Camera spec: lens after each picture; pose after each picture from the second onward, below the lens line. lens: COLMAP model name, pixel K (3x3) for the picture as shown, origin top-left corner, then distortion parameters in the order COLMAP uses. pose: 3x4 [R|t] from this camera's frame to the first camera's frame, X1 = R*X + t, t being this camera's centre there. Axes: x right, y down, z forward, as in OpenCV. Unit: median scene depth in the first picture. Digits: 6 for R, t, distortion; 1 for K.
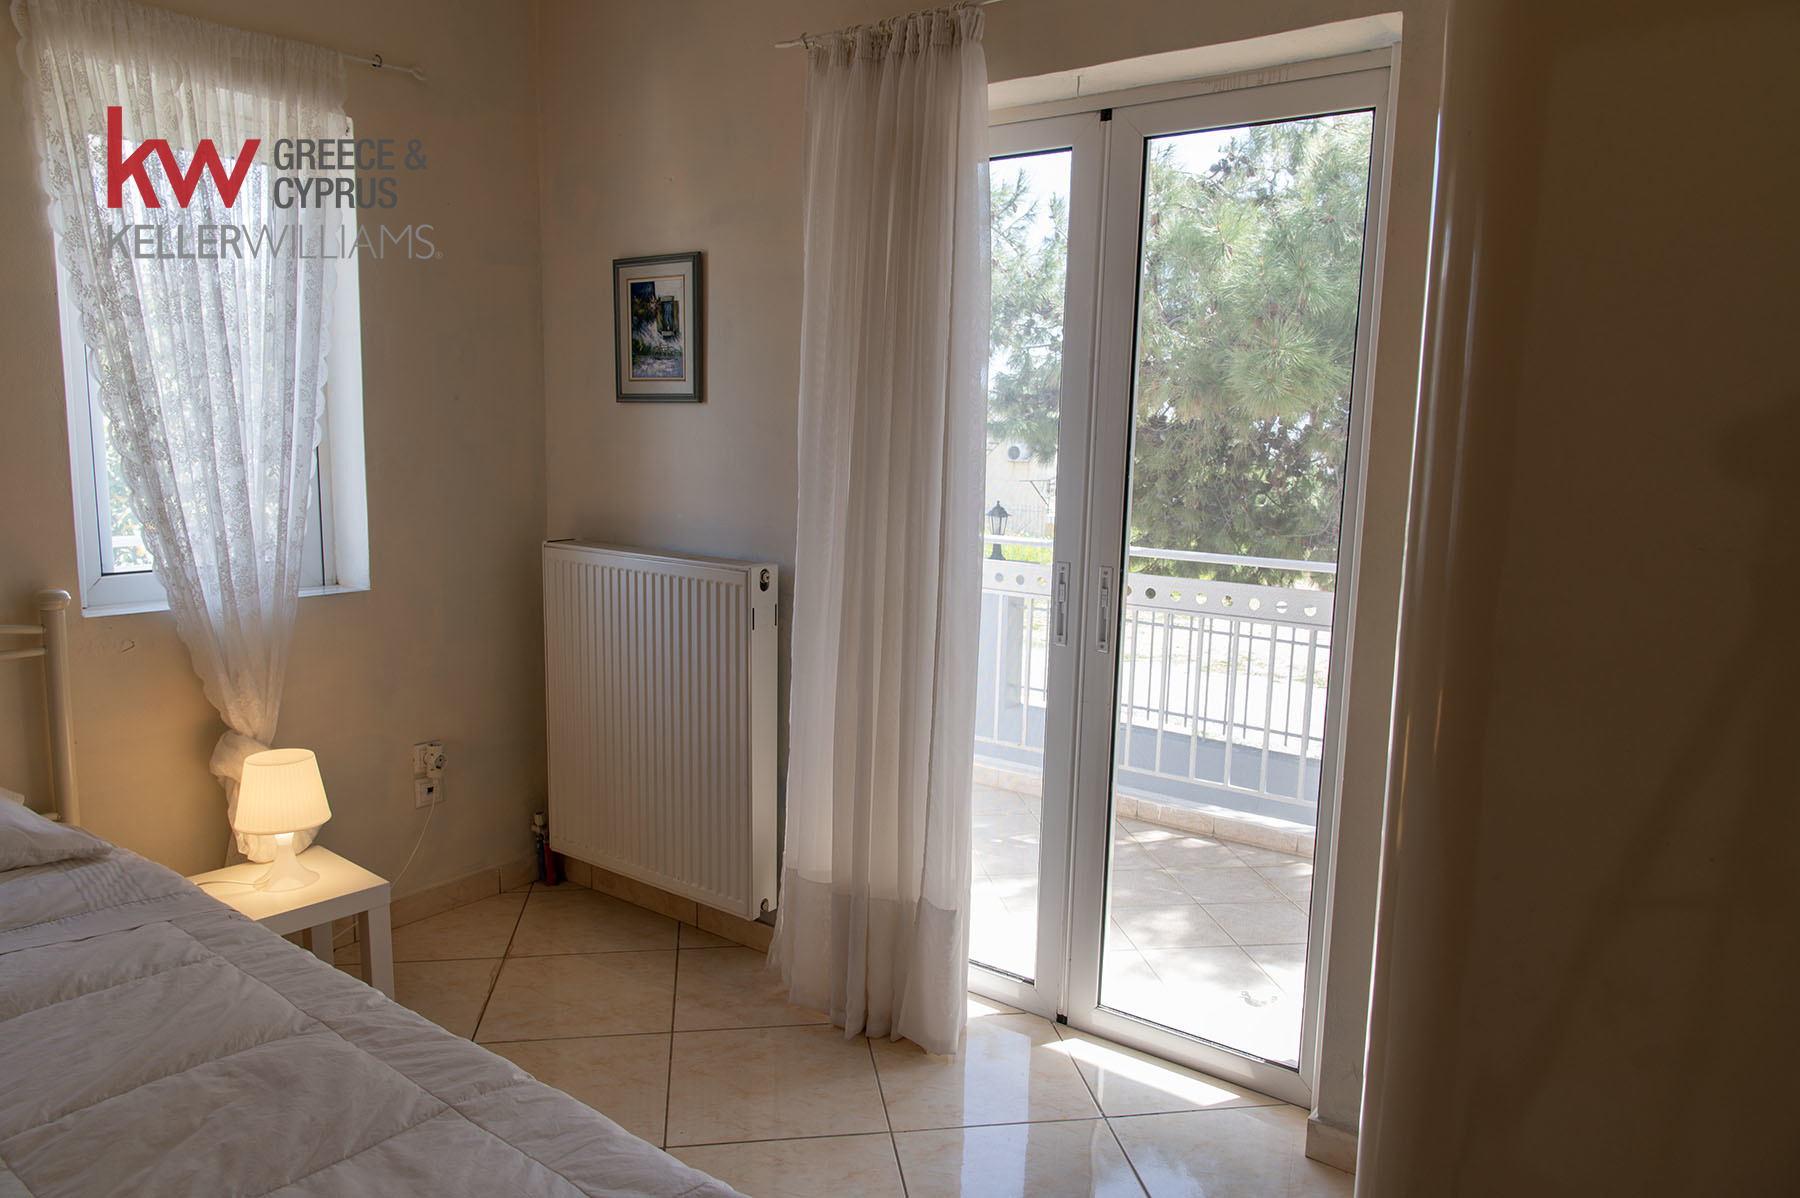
lens RADIAL K [[1204.0, 0, 903.8], [0, 1204.0, 606.0], [0, 0, 1]] dist [-0.002412, -0.002669]
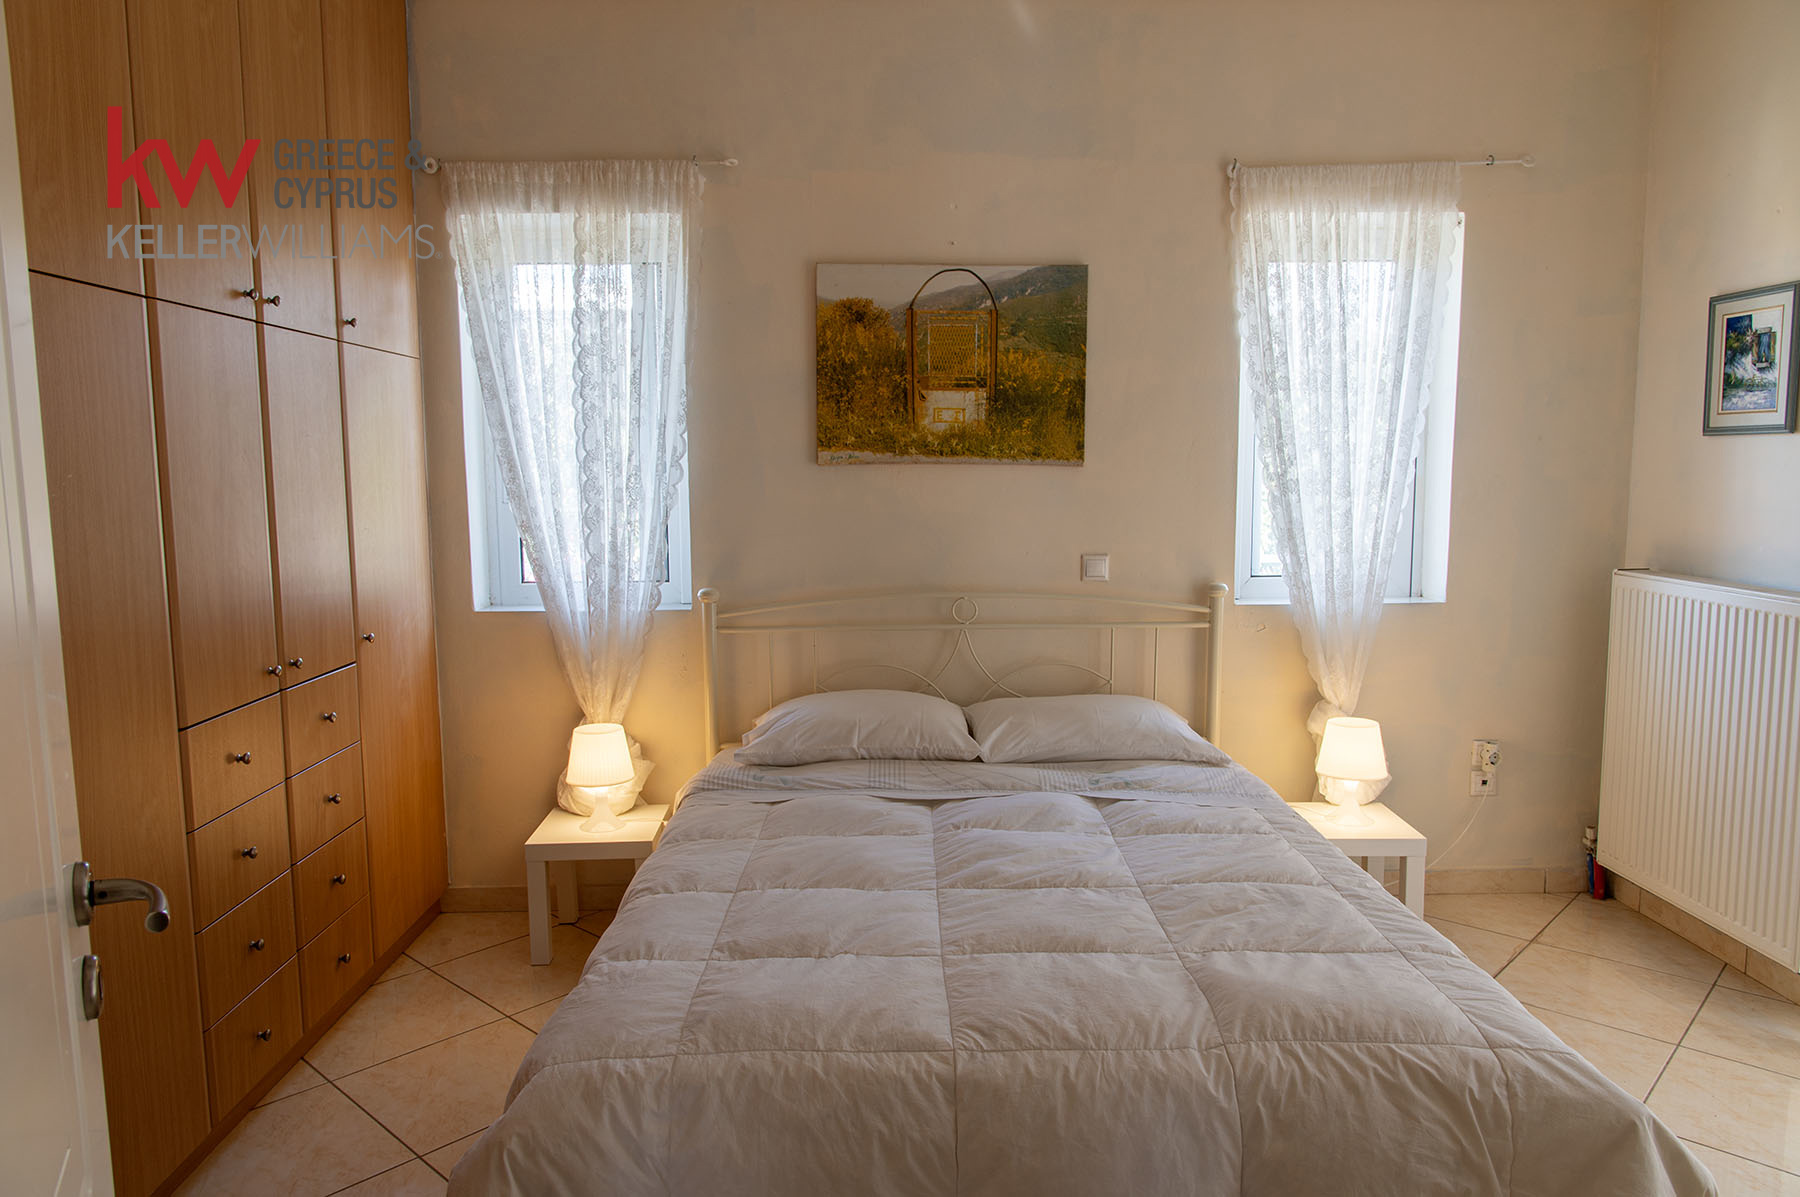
lens RADIAL K [[1204.0, 0, 898.5], [0, 1204.0, 598.1], [0, 0, 1]] dist [-0.002412, -0.002669]
pose [[0.616787, 0.061284, -0.784741, 0.176753], [-0.093338, 0.995625, 0.004392, 0.031239], [0.781576, 0.070537, 0.619809, -0.181243]]
